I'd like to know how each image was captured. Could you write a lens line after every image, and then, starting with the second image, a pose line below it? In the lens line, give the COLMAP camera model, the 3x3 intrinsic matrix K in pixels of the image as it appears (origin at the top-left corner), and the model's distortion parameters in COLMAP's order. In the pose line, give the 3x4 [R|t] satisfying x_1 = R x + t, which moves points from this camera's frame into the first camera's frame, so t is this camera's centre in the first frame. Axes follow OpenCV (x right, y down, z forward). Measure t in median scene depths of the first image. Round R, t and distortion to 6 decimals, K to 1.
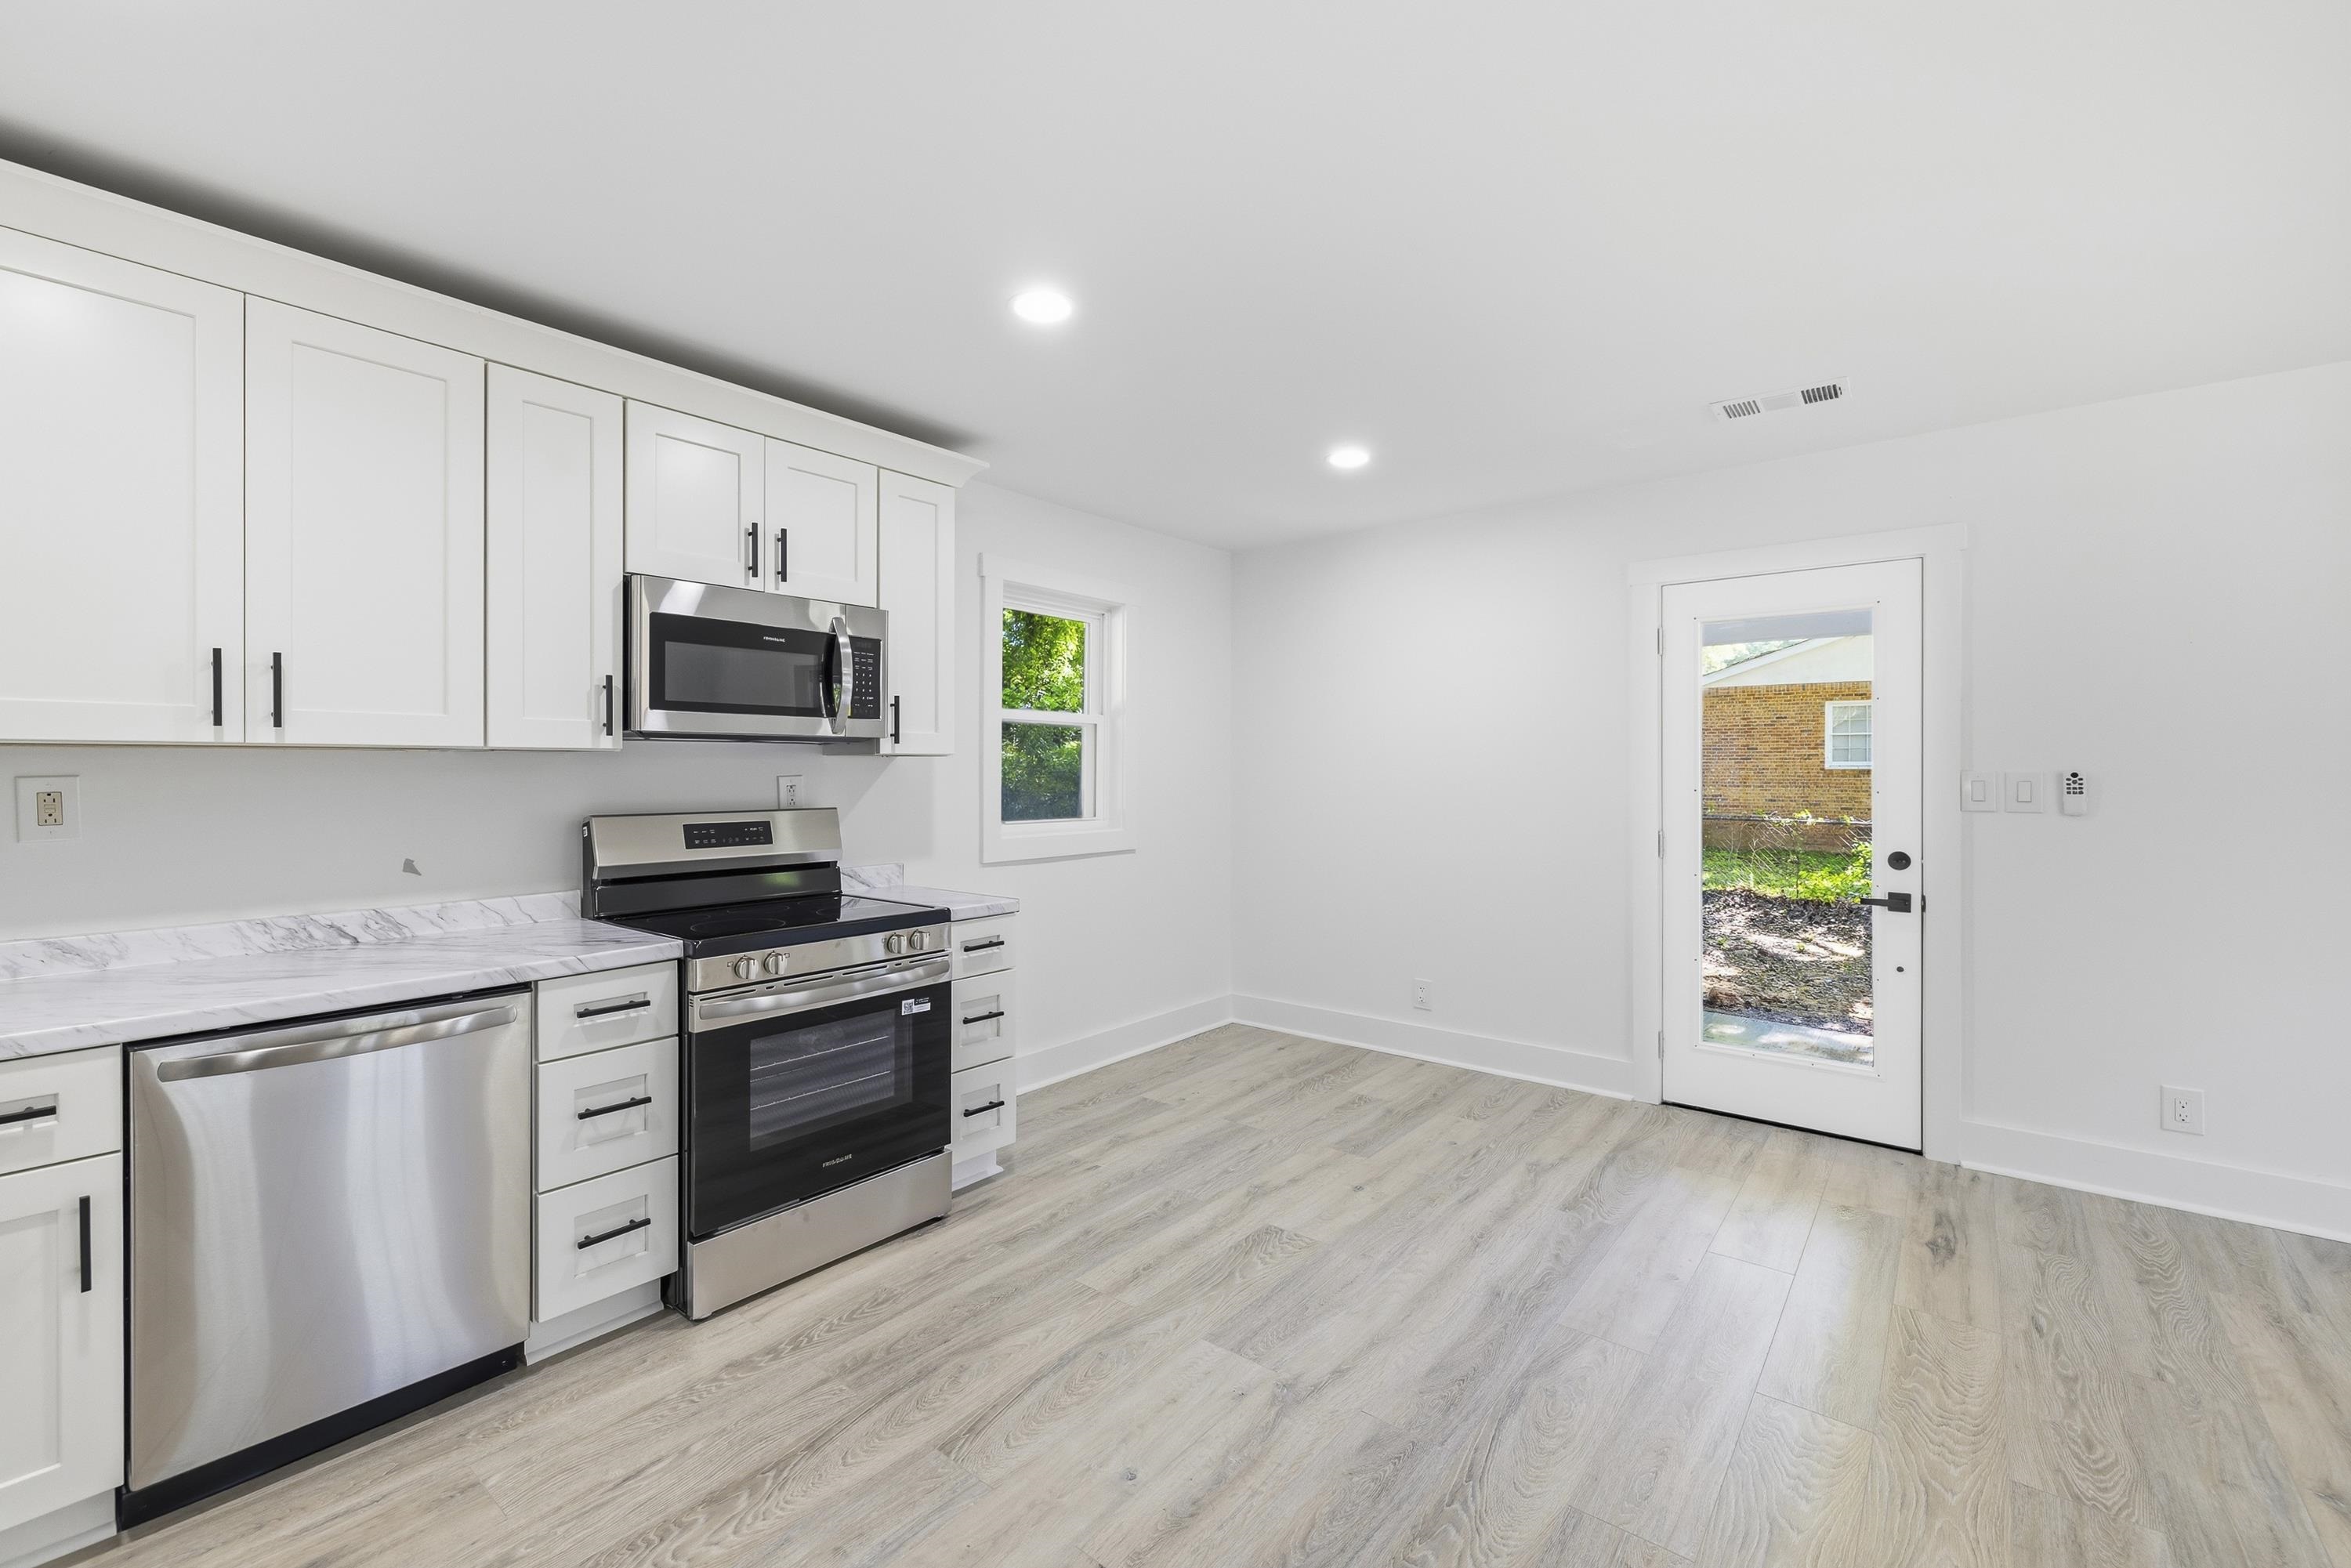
lens RADIAL K [[993.8, 0, 1159.3], [0, 993.8, 769.9], [0, 0, 1]] dist [-0.000497, -0.000089]
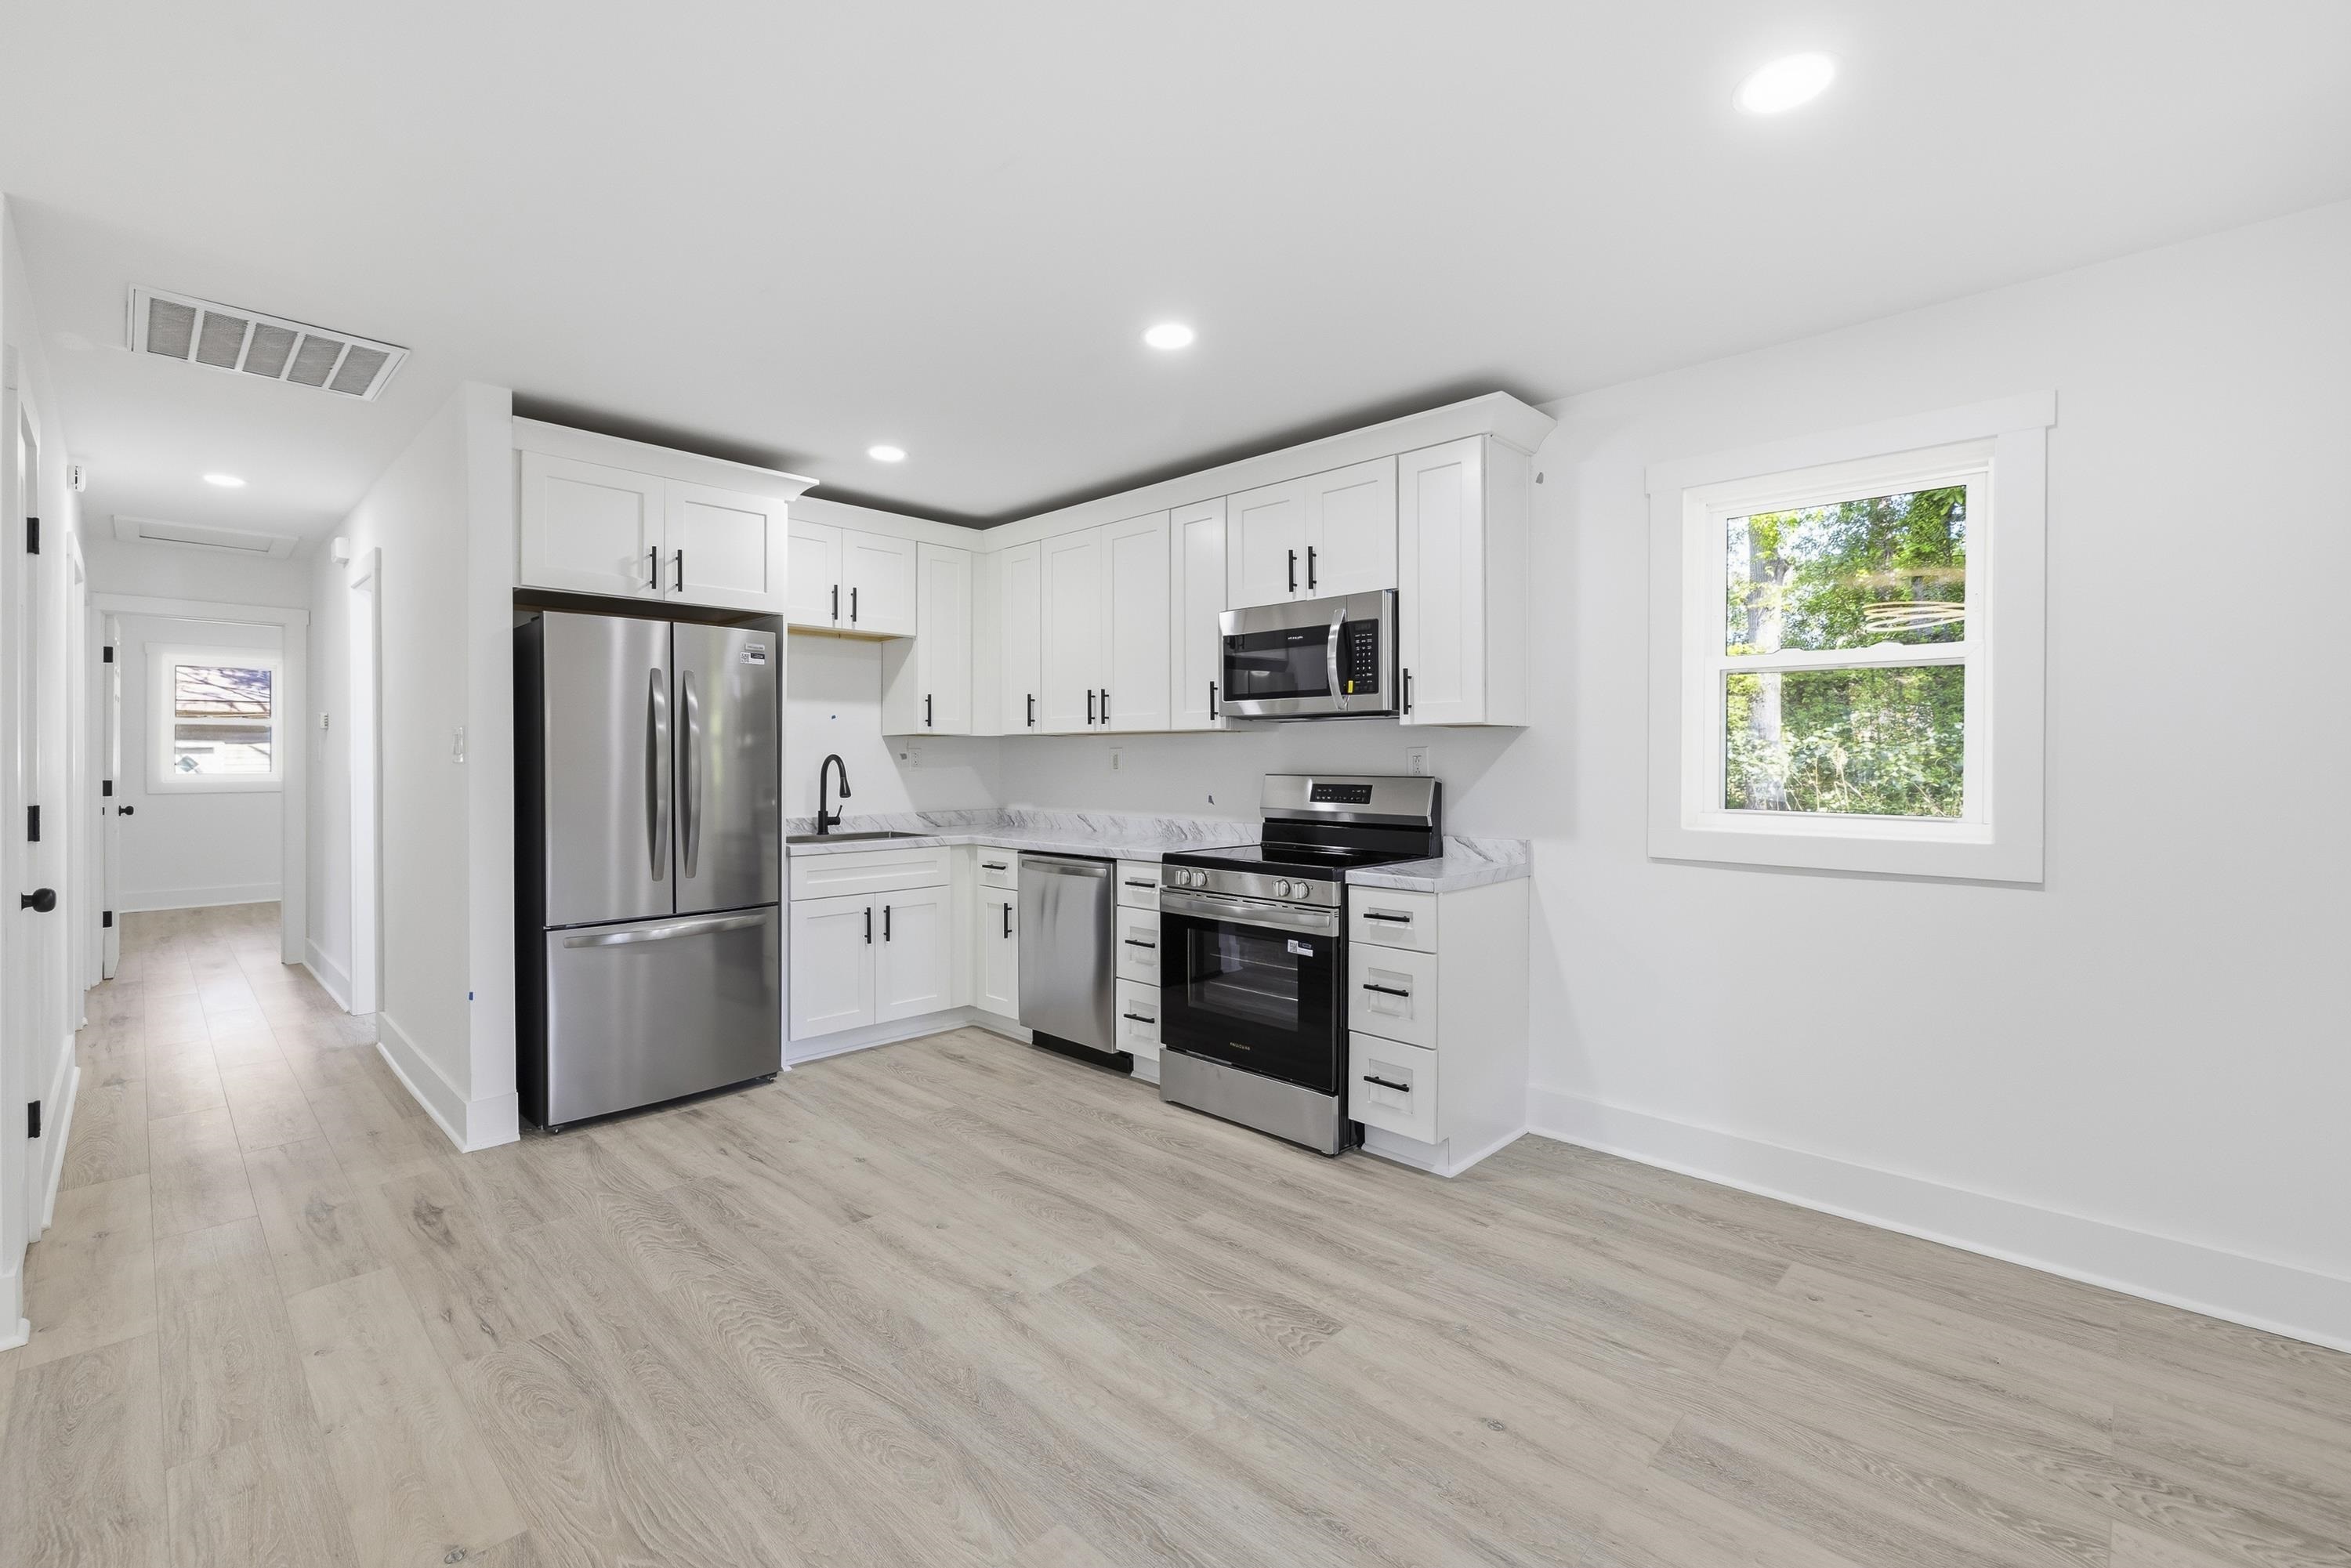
lens RADIAL K [[1009.3, 0, 1156.9], [0, 1009.3, 761.9], [0, 0, 1]] dist [-0.000844, -0.000015]
pose [[-0.090885, 0.001714, -0.995860, 0.952629], [-0.002829, 0.999994, 0.001979, 0.025686], [0.995857, 0.002997, -0.090880, 0.987488]]
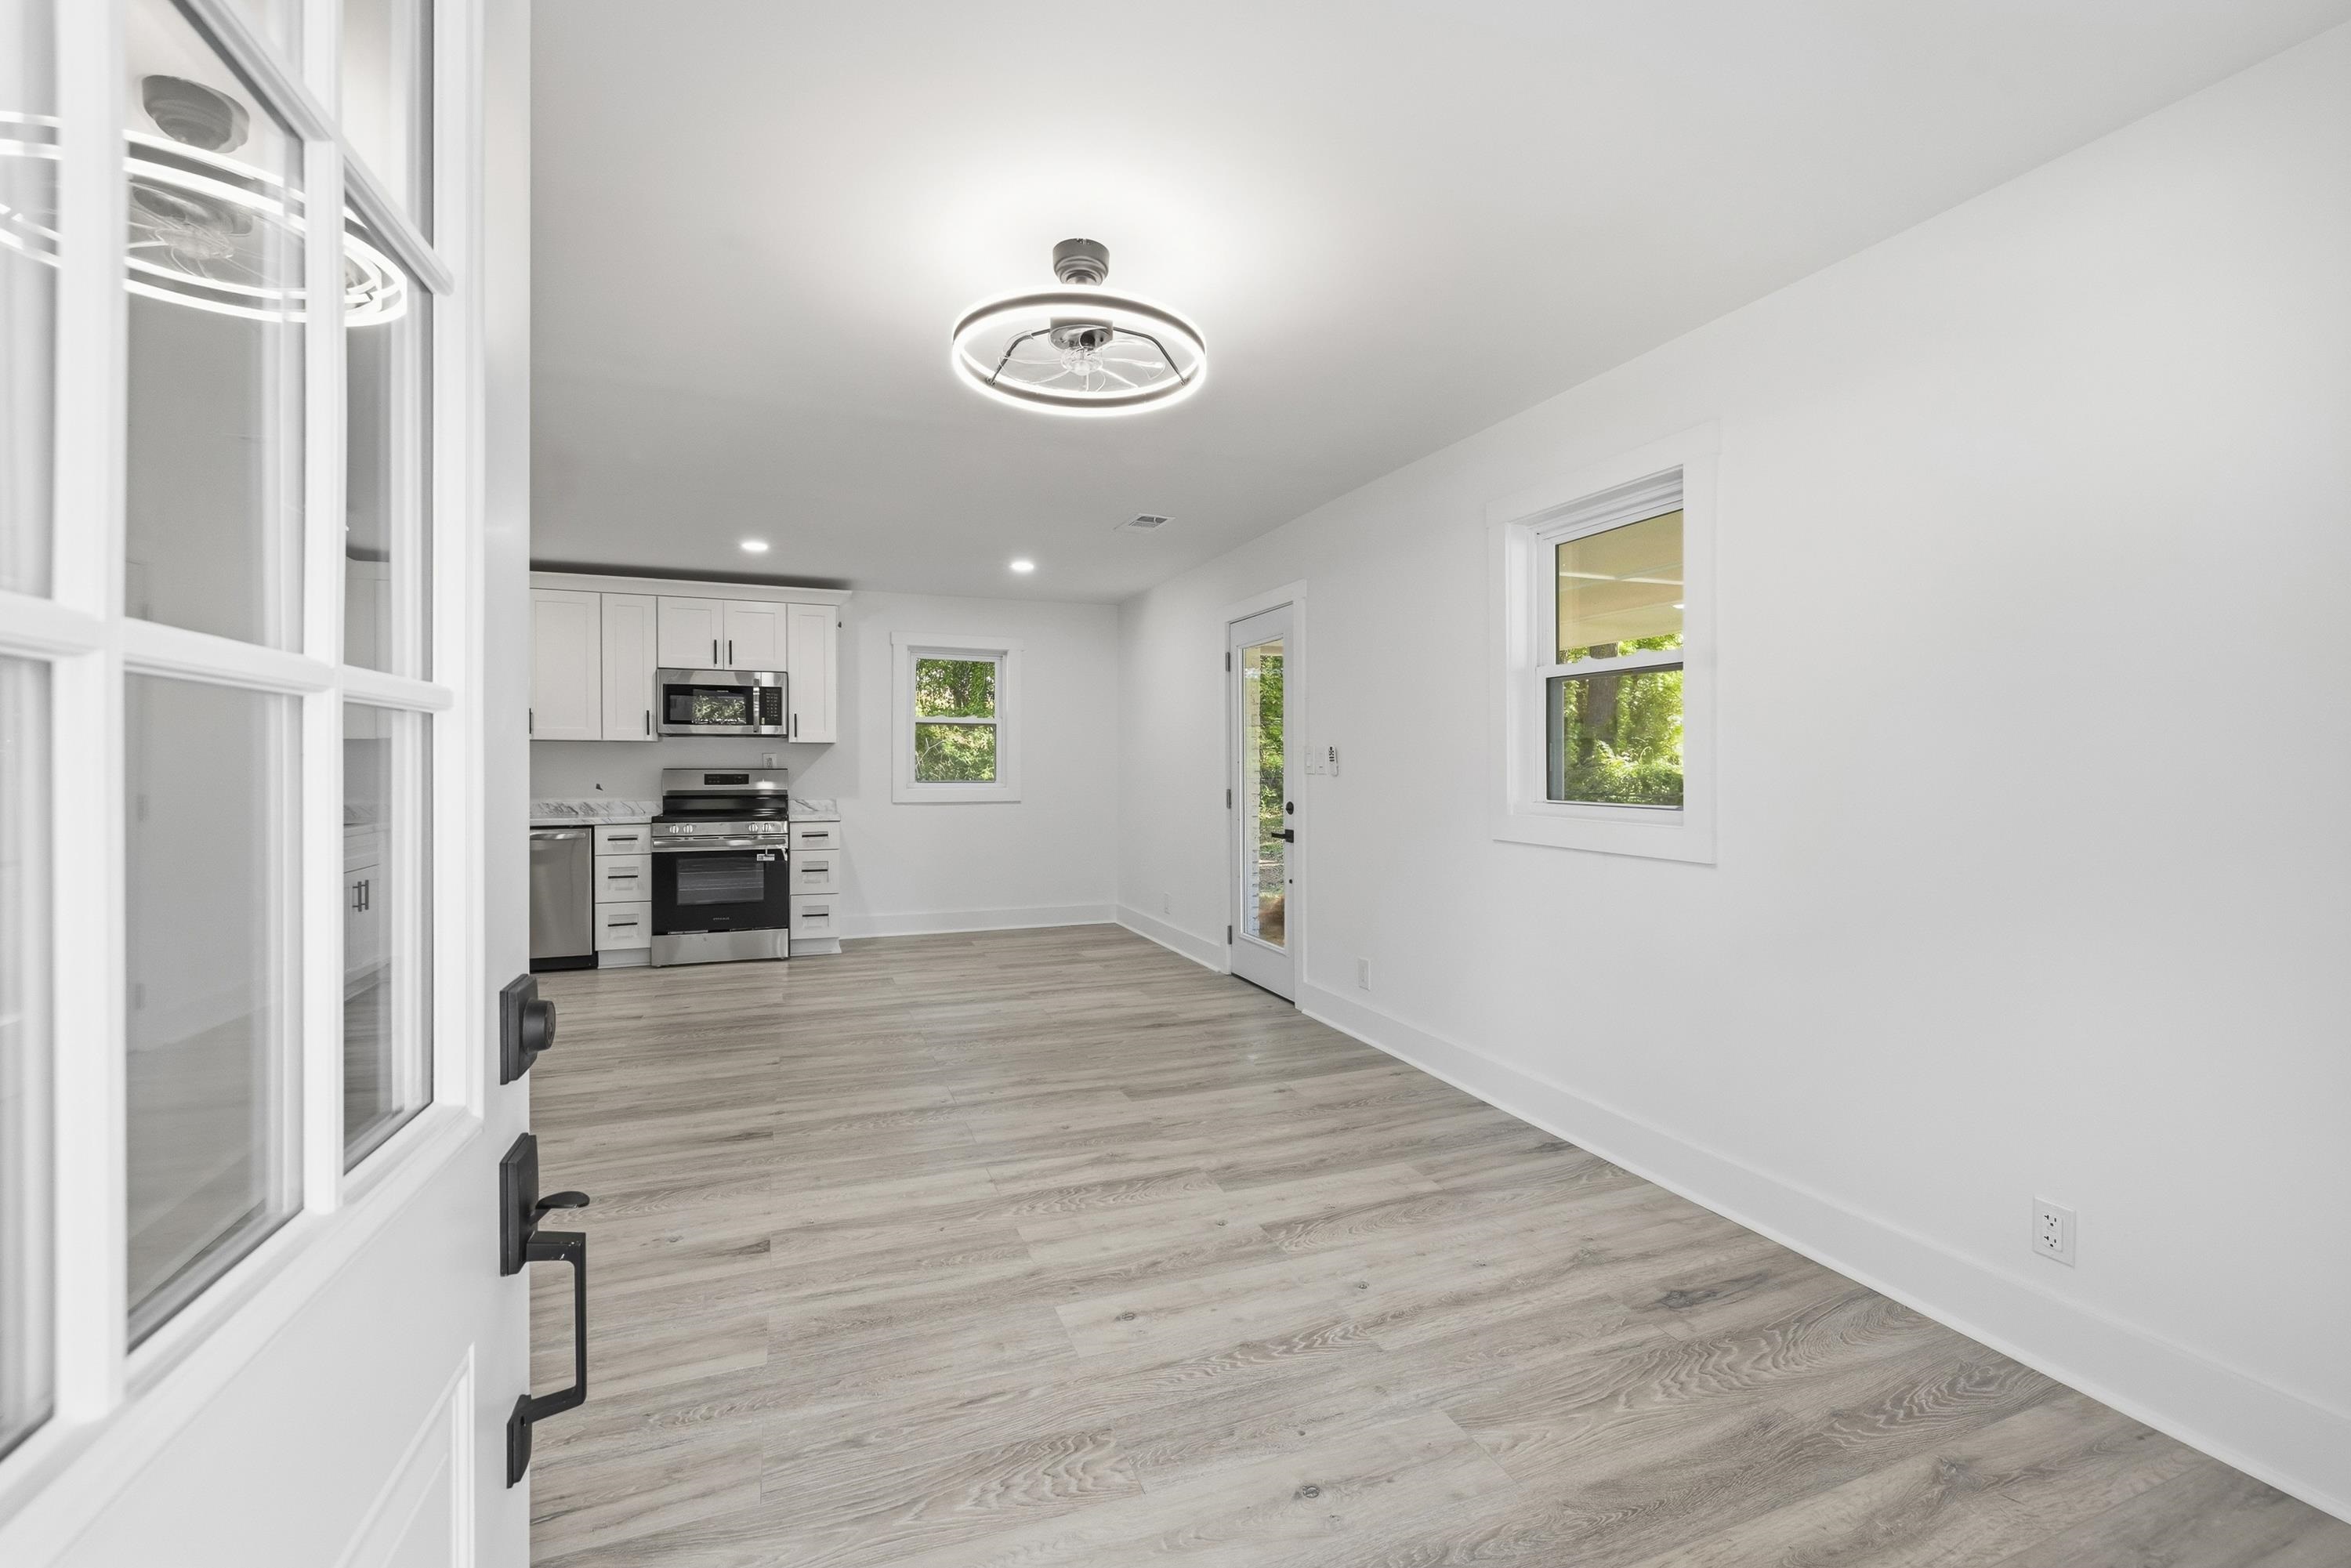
lens RADIAL K [[993.8, 0, 1159.3], [0, 993.8, 769.9], [0, 0, 1]] dist [-0.000497, -0.000089]
pose [[0.869362, 0.004053, -0.494159, 1.653166], [-0.001641, 0.999985, 0.005316, 0.034779], [0.494173, -0.003810, 0.869355, -0.484654]]
